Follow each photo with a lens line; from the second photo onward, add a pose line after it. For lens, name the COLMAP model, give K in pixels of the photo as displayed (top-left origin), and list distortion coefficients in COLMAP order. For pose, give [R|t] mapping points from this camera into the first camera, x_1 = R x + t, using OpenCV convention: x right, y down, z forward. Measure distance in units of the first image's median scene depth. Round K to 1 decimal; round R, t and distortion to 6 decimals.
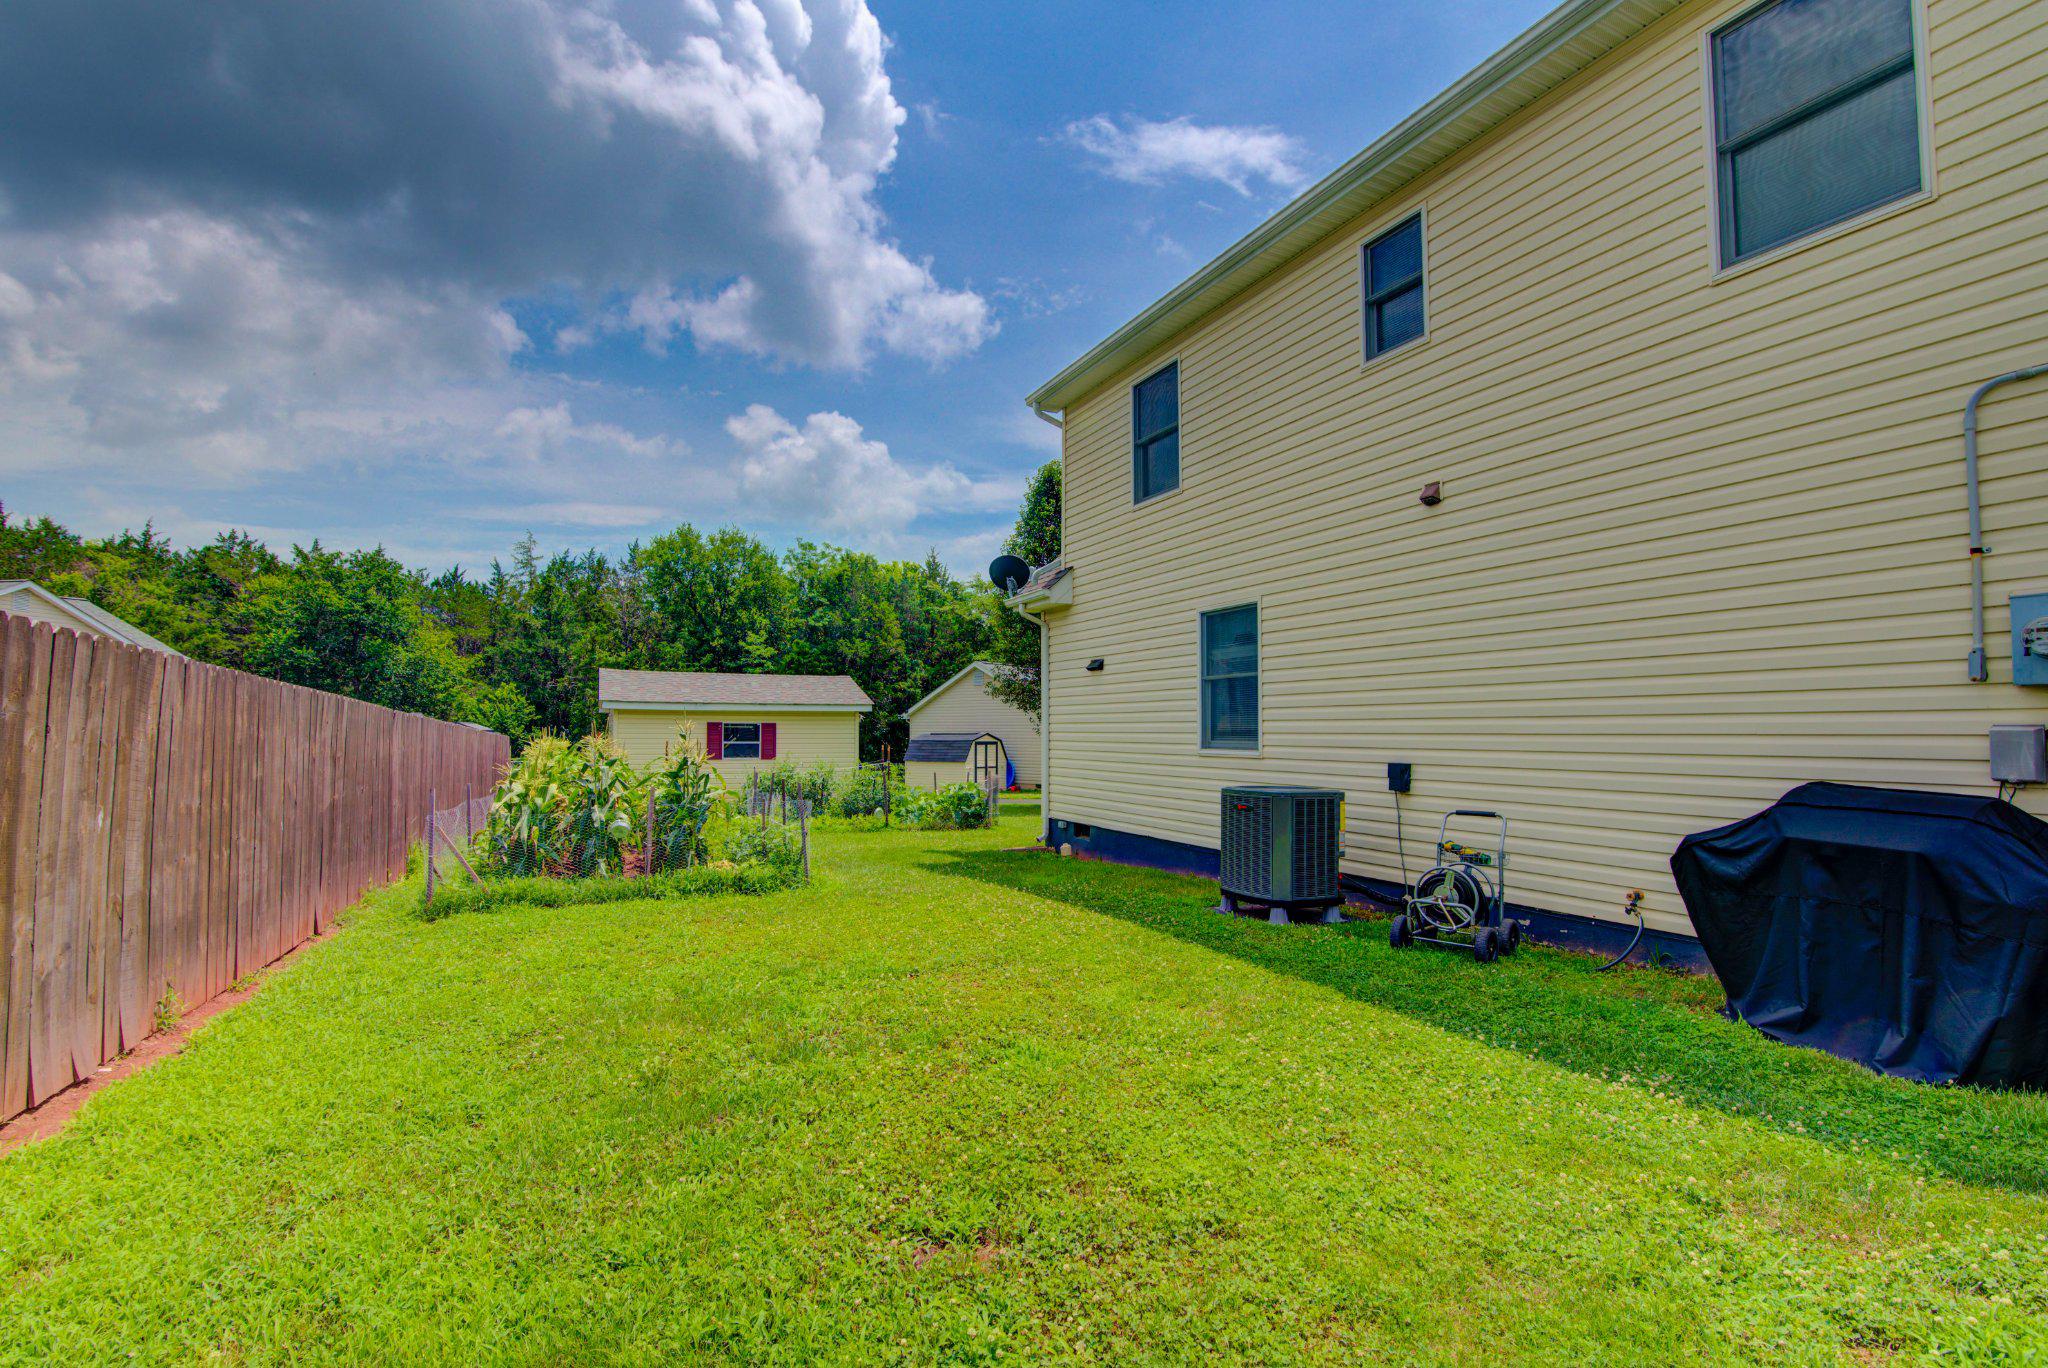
lens RADIAL K [[943.4, 0, 1032.4], [0, 943.4, 694.0], [0, 0, 1]] dist [-0.021674, 0.000666]
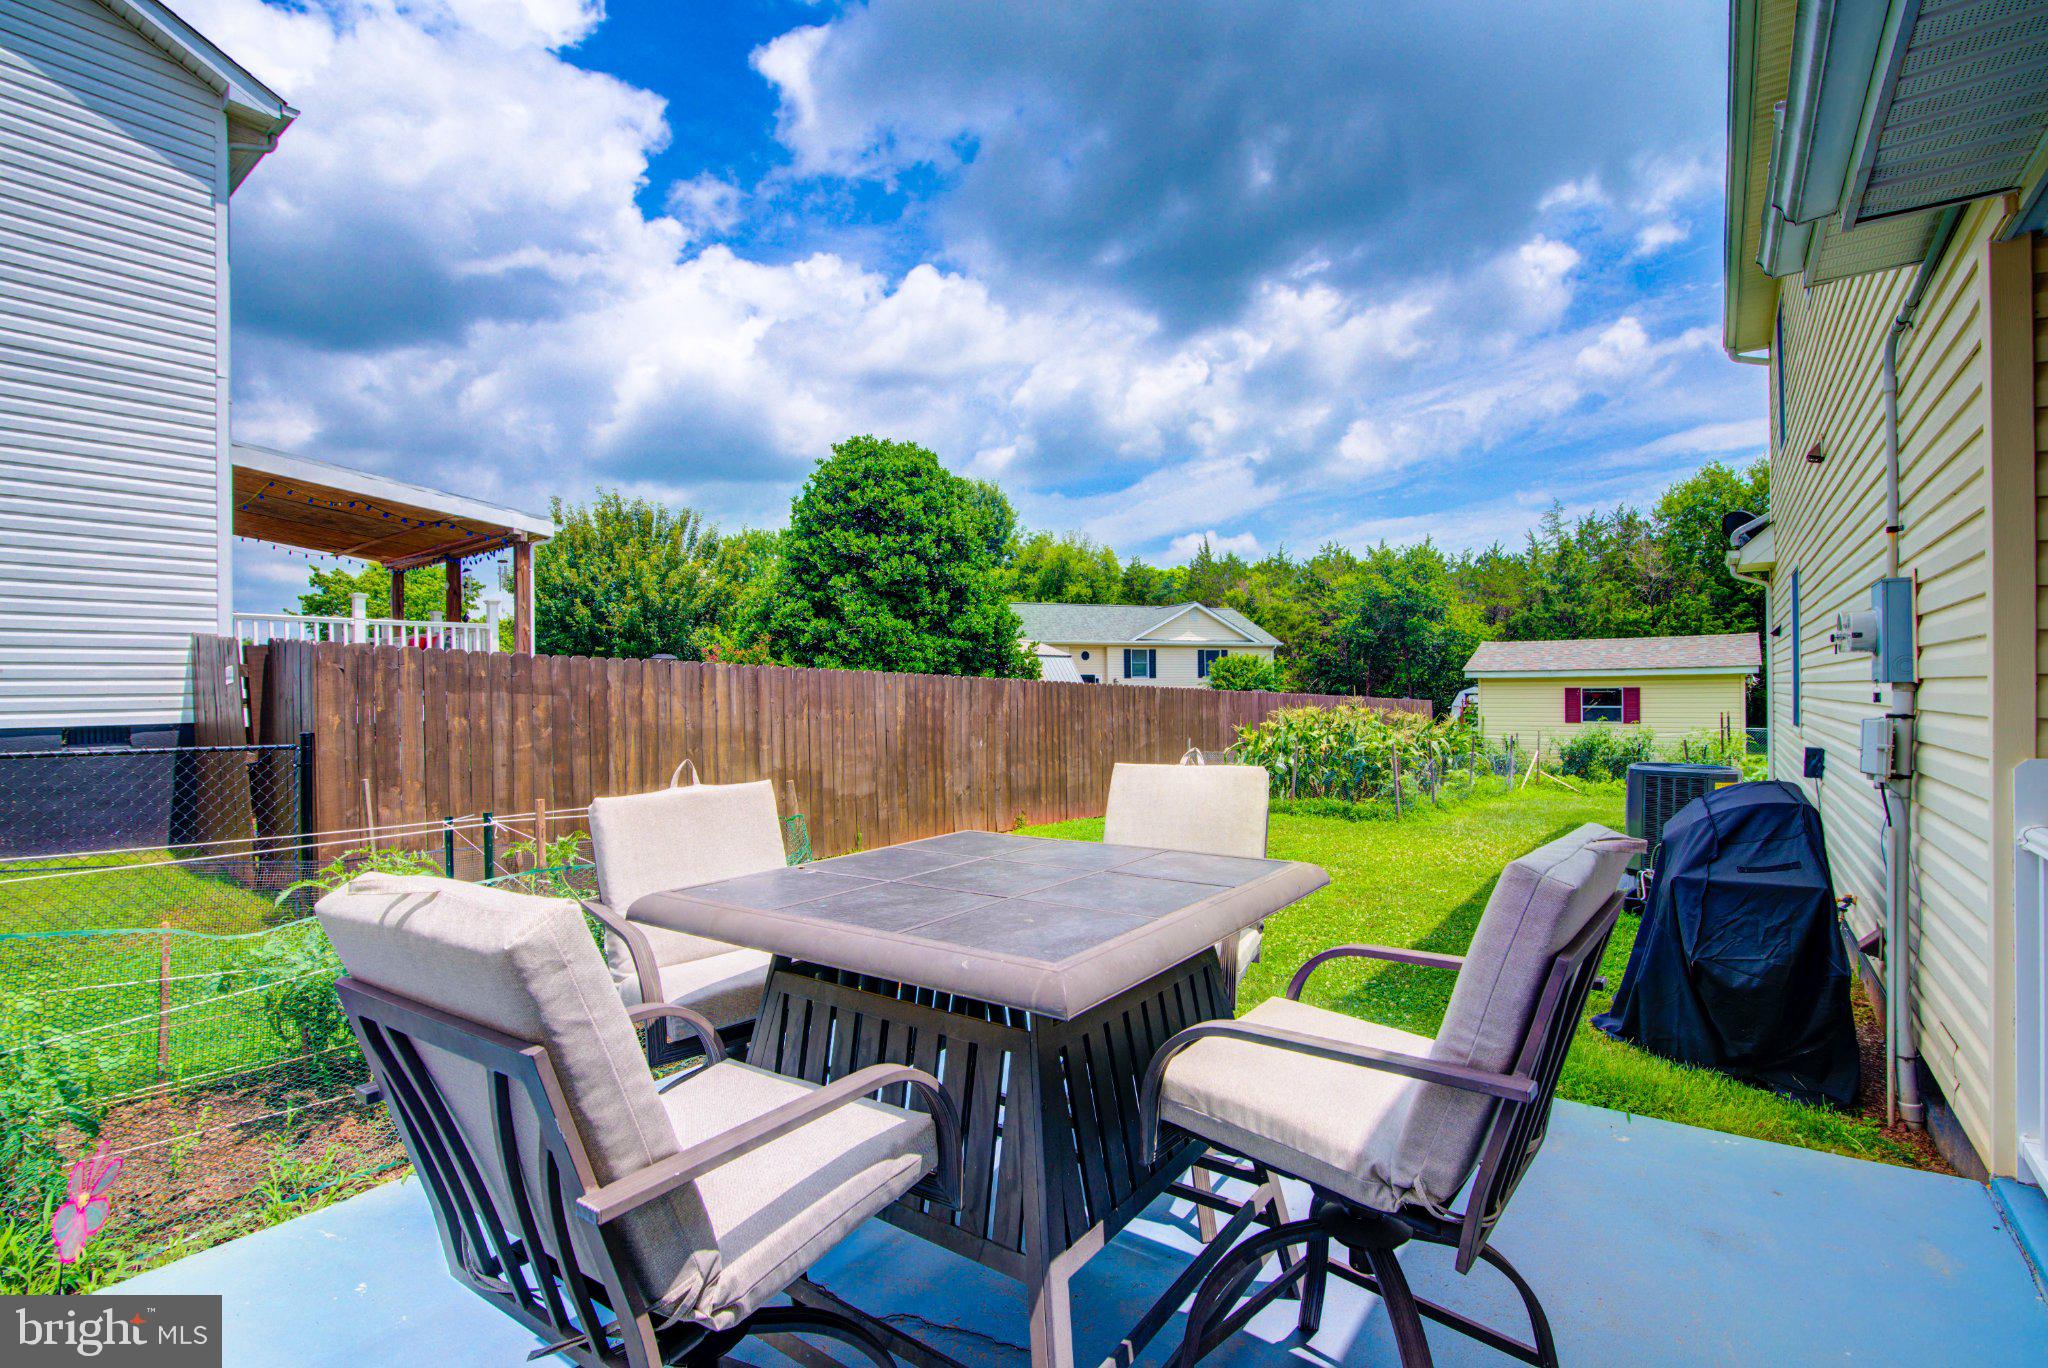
lens RADIAL K [[943.4, 0, 1032.4], [0, 943.4, 694.0], [0, 0, 1]] dist [-0.021674, 0.000666]
pose [[0.466312, -0.004867, -0.884607, 0.153153], [0.046475, 0.998739, 0.019004, -0.005515], [0.883399, -0.049974, 0.465950, -0.015559]]
